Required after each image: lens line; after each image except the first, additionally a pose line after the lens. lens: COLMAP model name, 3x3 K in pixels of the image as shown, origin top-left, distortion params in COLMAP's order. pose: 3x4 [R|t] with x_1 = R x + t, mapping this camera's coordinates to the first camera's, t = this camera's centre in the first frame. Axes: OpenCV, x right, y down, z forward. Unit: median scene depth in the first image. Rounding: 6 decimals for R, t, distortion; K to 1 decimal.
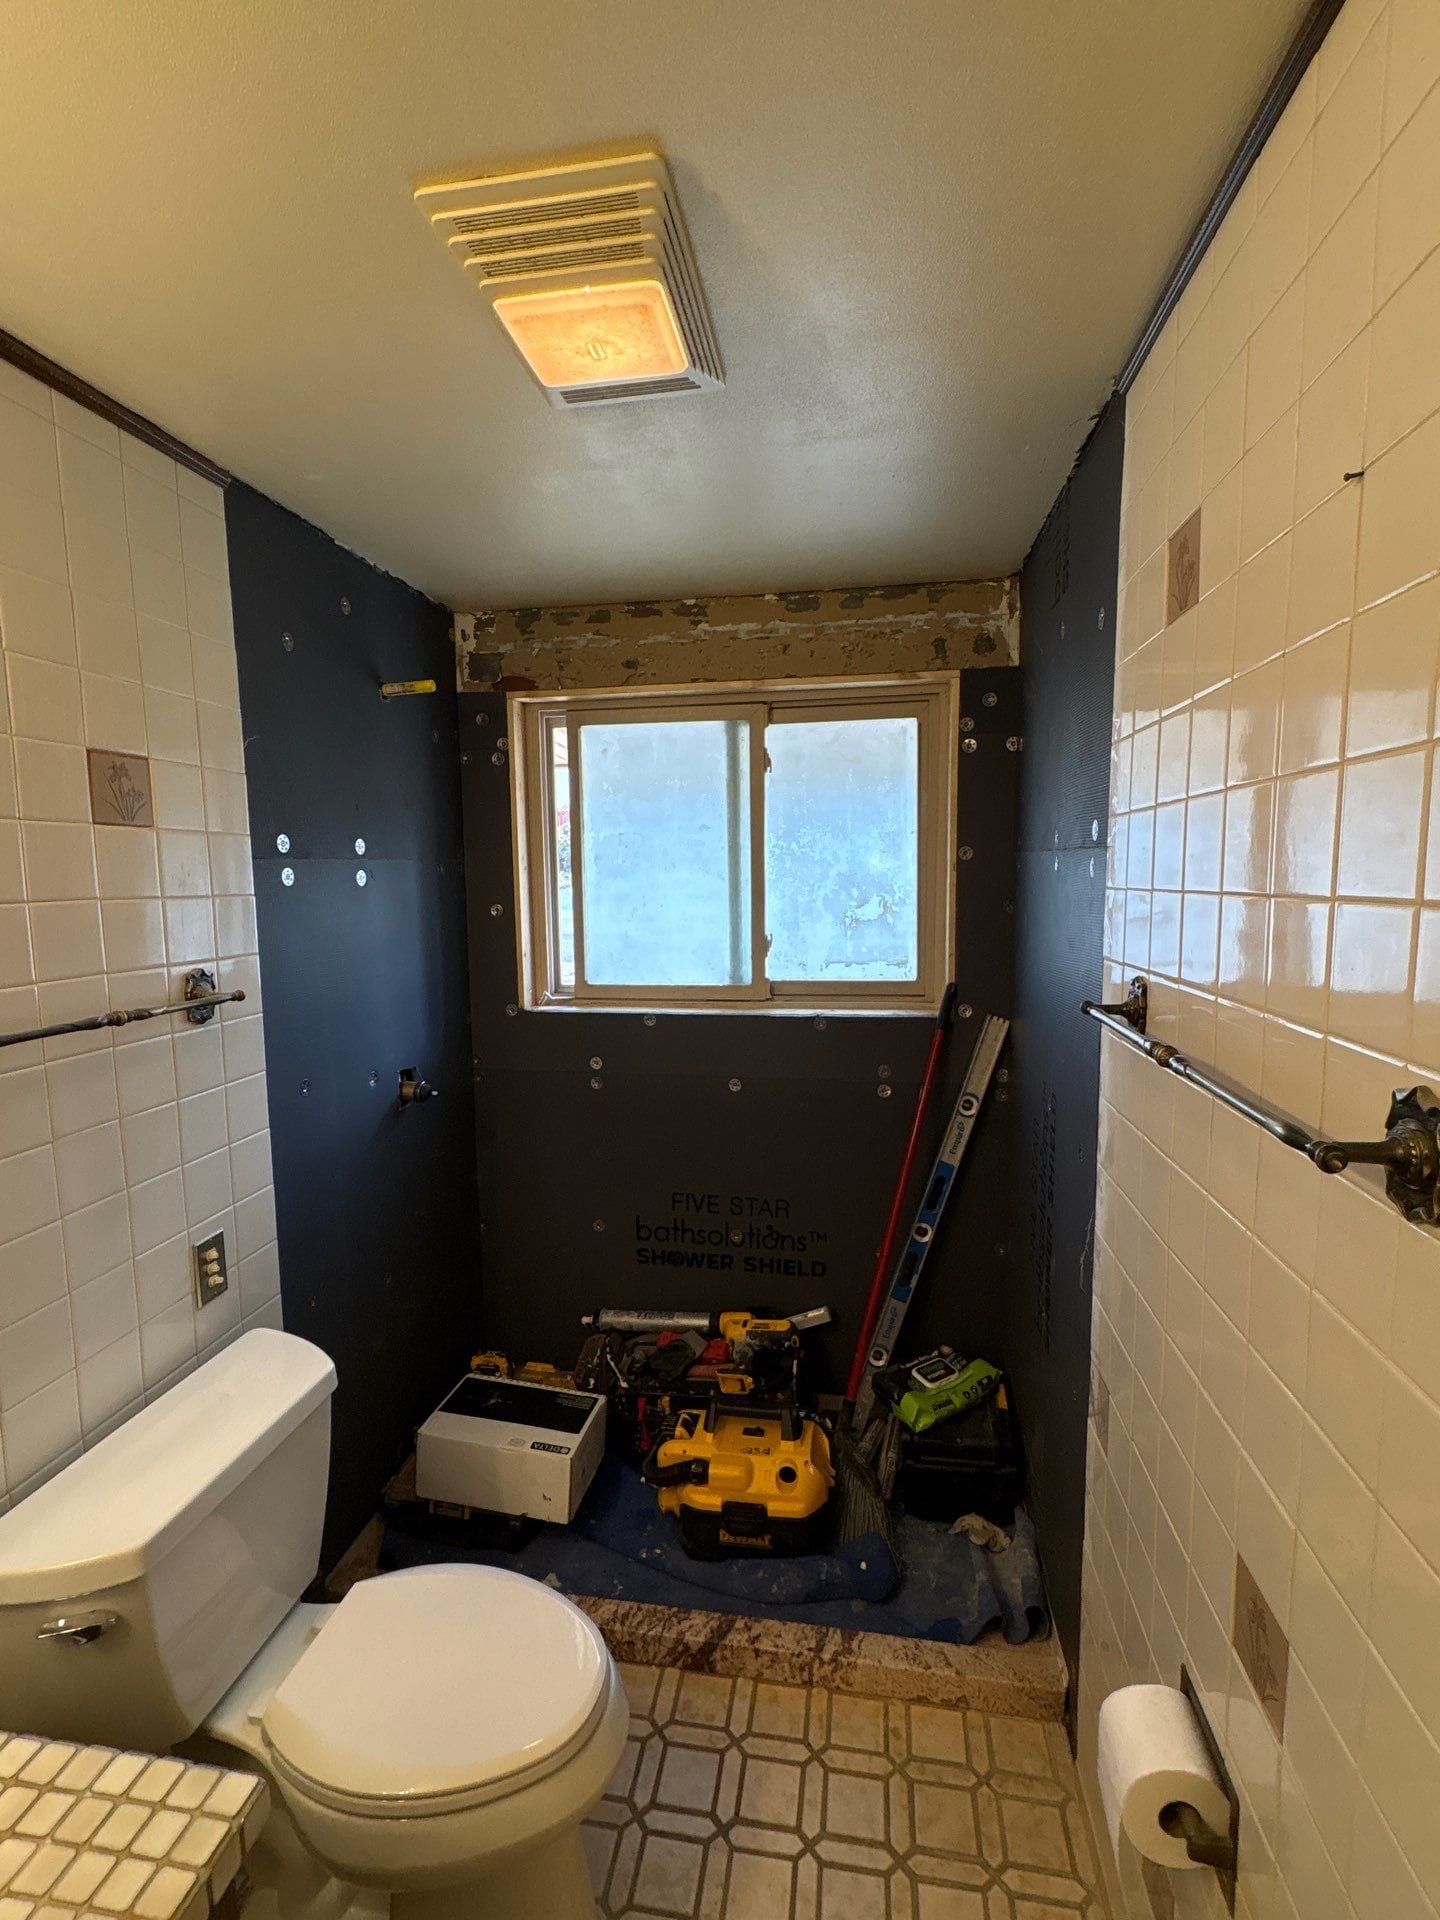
lens RADIAL K [[866.7, 0, 720.0], [0, 866.7, 960.0], [0, 0, 1]] dist [0.000334, -0.000054]
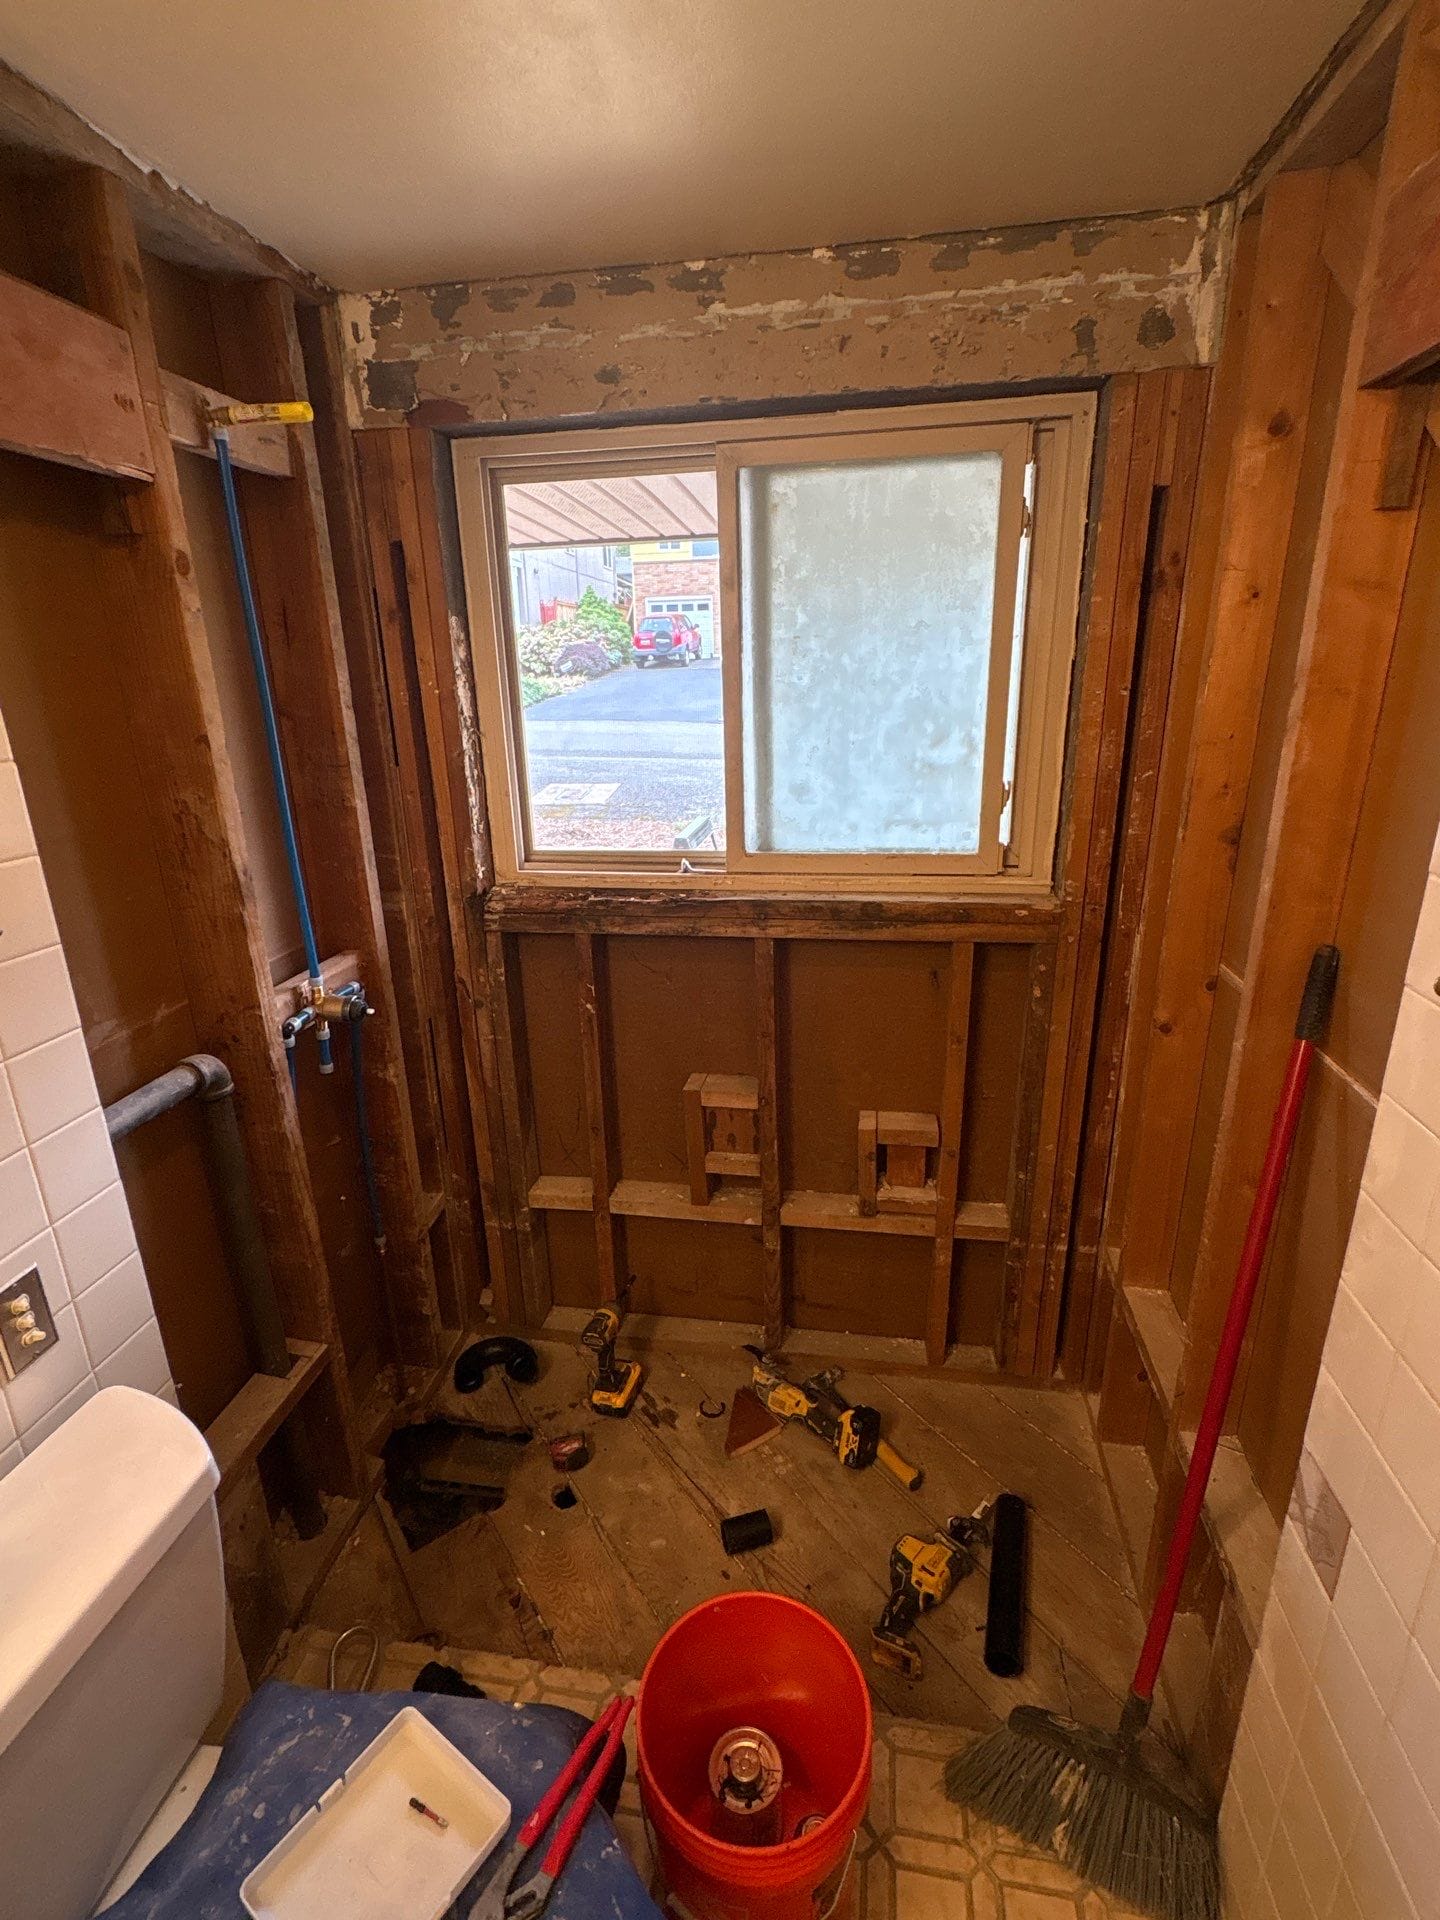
lens RADIAL K [[866.7, 0, 720.0], [0, 866.7, 960.0], [0, 0, 1]] dist [0.000334, -0.000054]
pose [[0.999948, -0.009046, -0.004742, -0.018776], [0.009844, 0.977406, 0.211141, -0.044066], [0.002725, -0.211177, 0.977444, 0.263515]]
